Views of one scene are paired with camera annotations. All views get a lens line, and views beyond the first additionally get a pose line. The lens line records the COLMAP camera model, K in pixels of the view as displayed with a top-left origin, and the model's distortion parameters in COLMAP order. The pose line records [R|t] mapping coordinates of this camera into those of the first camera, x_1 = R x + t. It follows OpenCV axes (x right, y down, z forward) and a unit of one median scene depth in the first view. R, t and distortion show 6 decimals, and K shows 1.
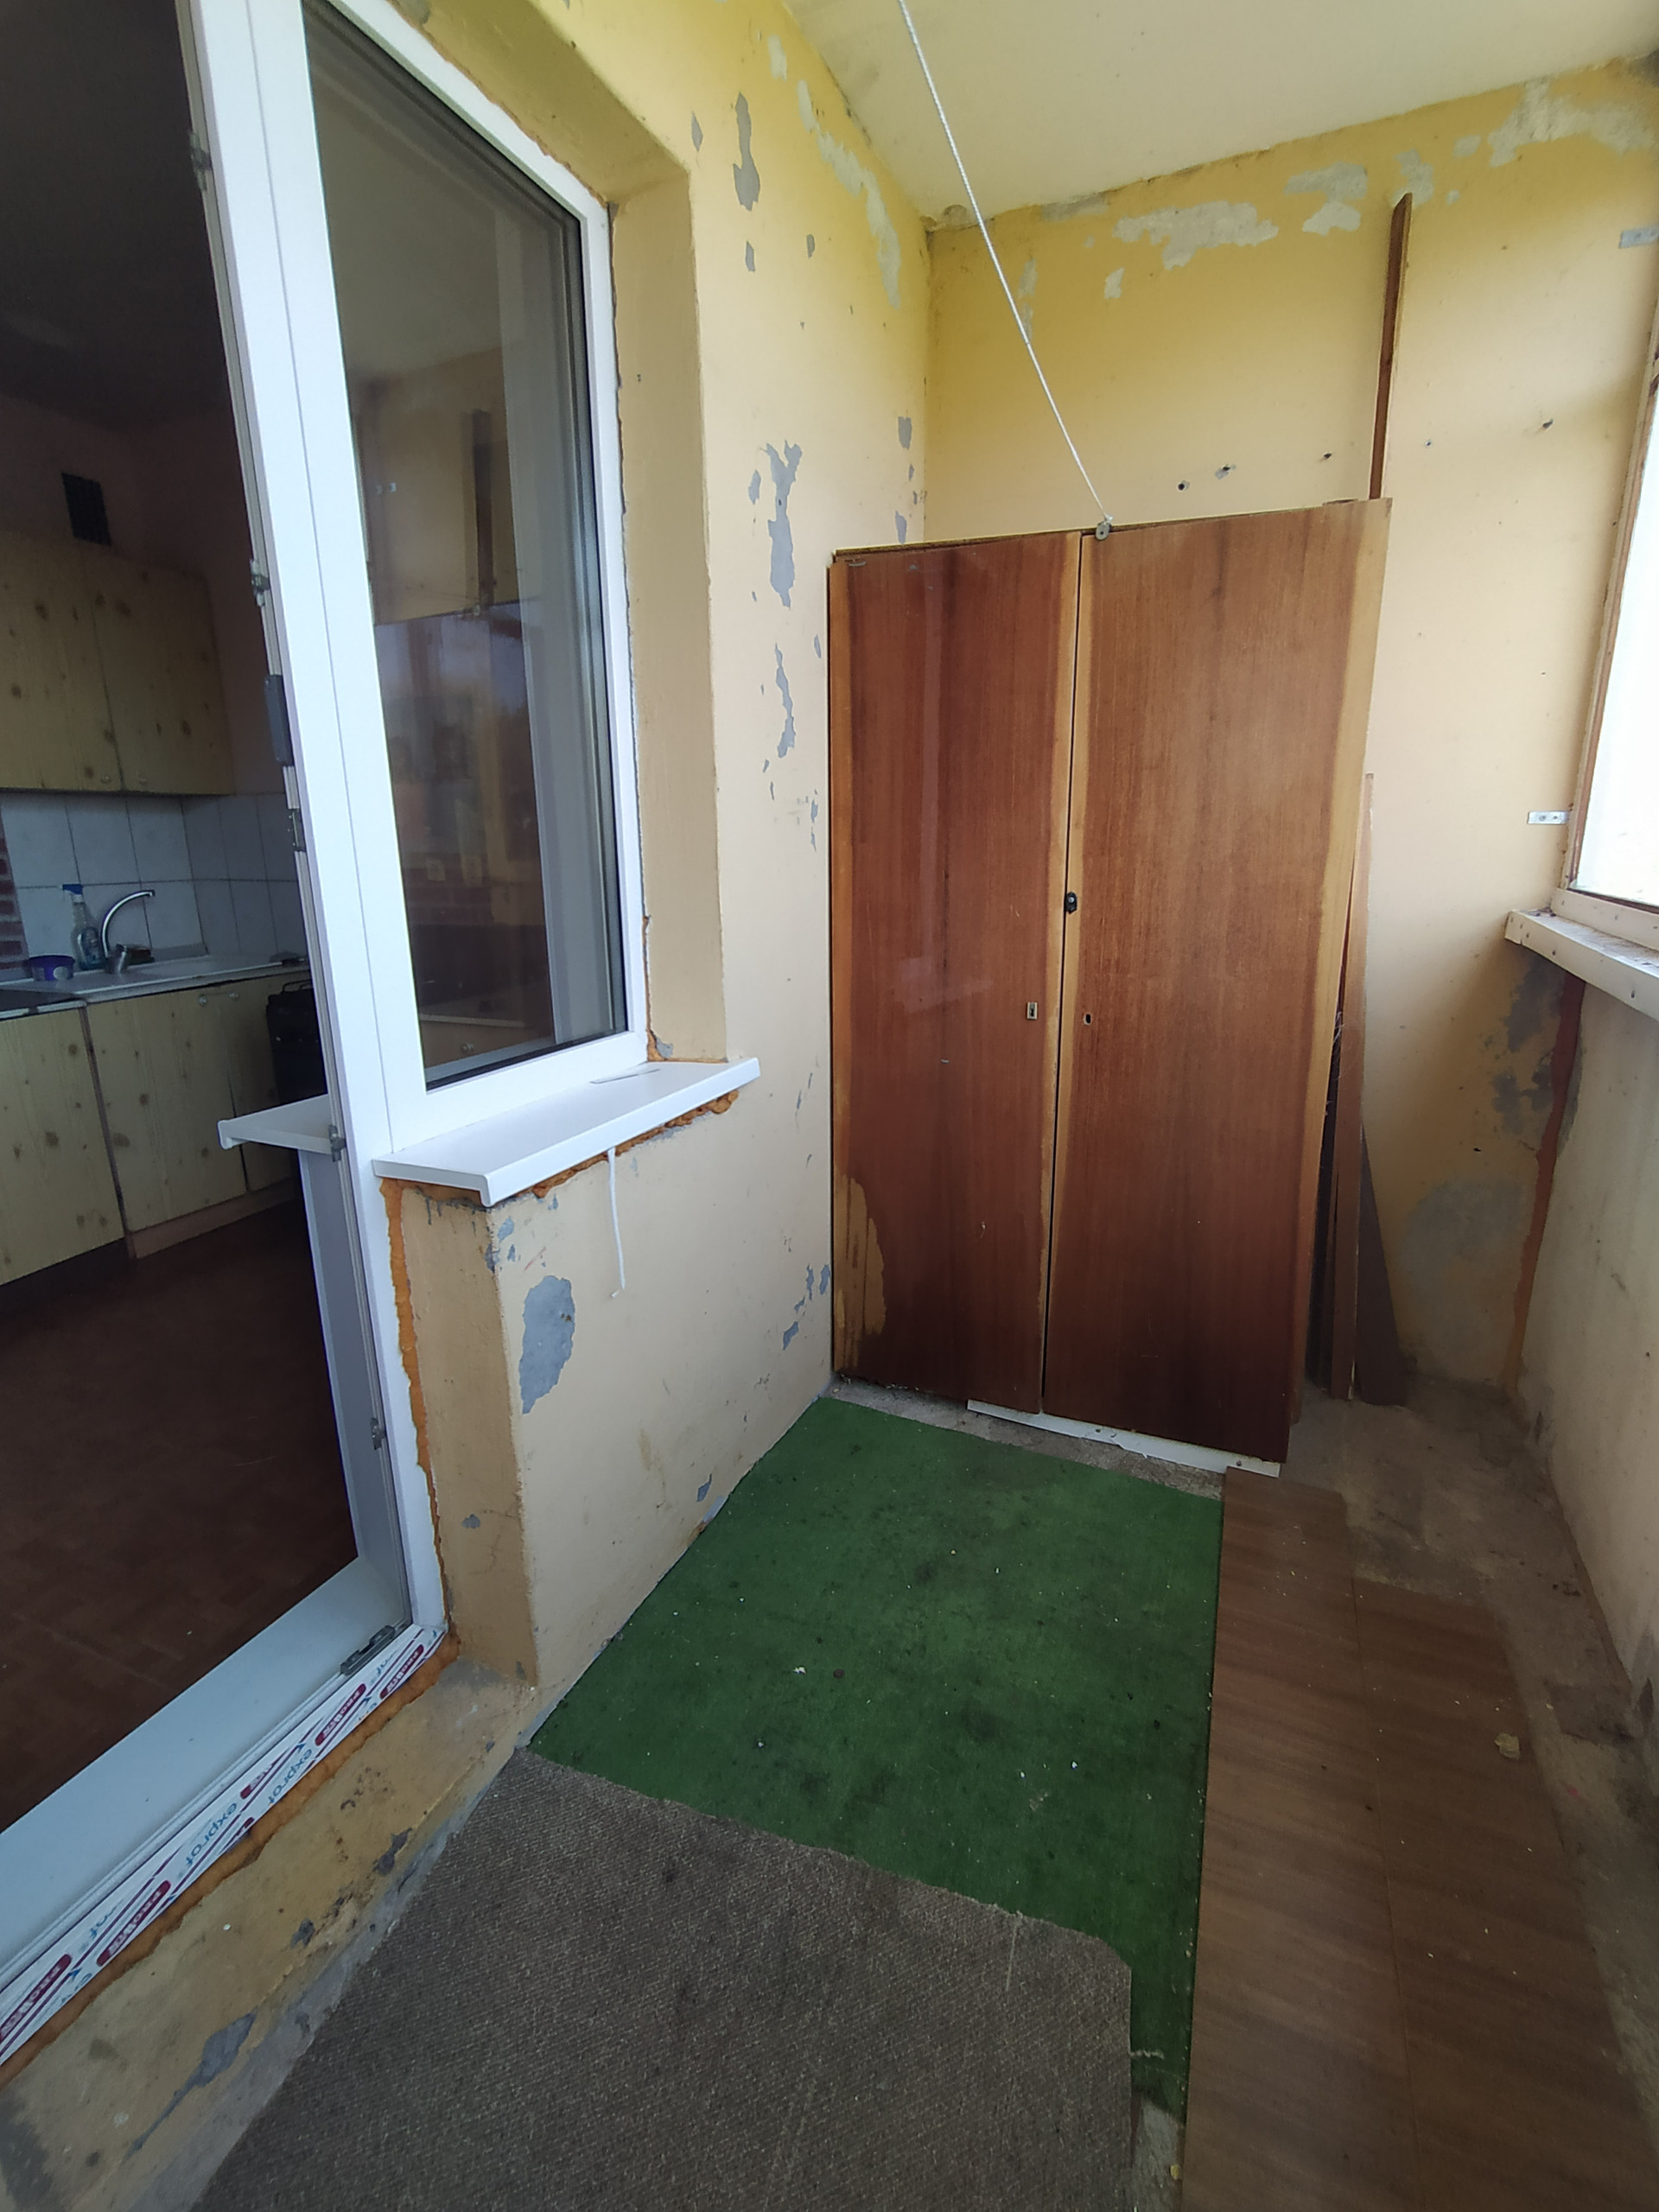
lens RADIAL K [[1007.0, 0, 840.7], [0, 1007.0, 1098.2], [0, 0, 1]] dist [-0.002639, 0.006037]
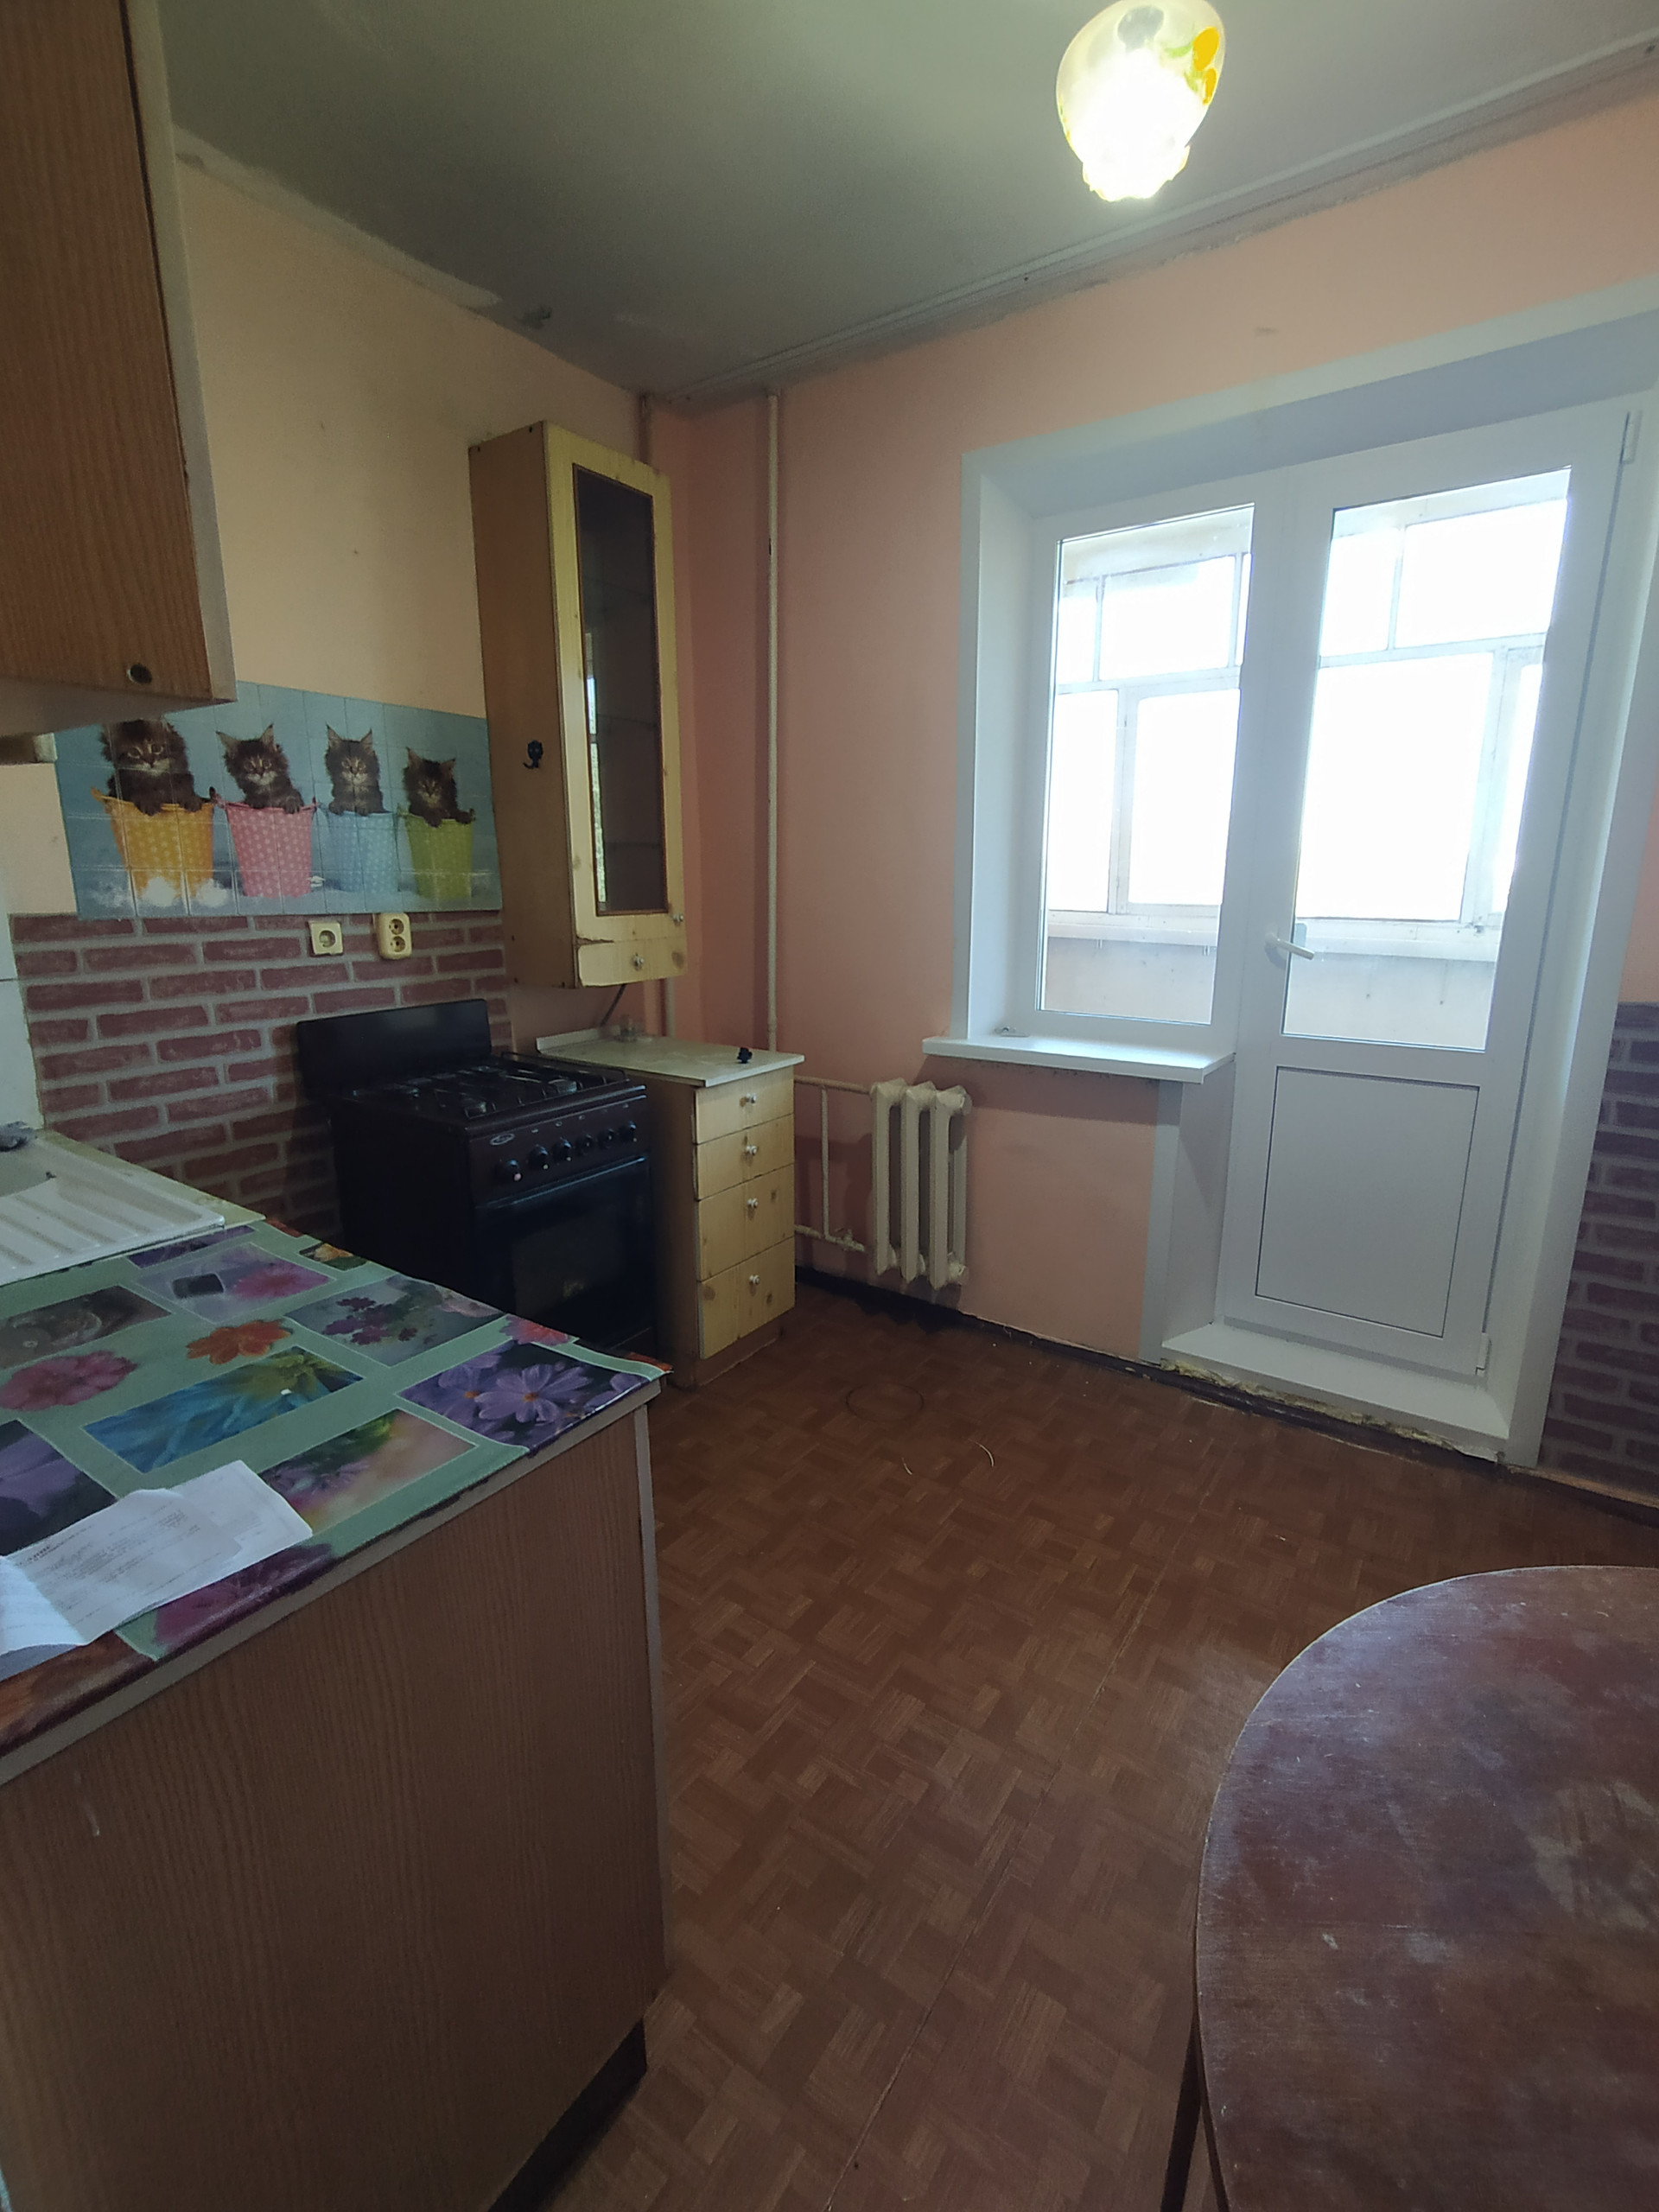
lens RADIAL K [[1007.0, 0, 840.7], [0, 1007.0, 1098.2], [0, 0, 1]] dist [-0.002639, 0.006037]
pose [[0.189562, -0.211025, 0.958924, -1.037851], [0.246004, 0.955689, 0.161682, -0.149226], [-0.950552, 0.205250, 0.233075, 0.535140]]
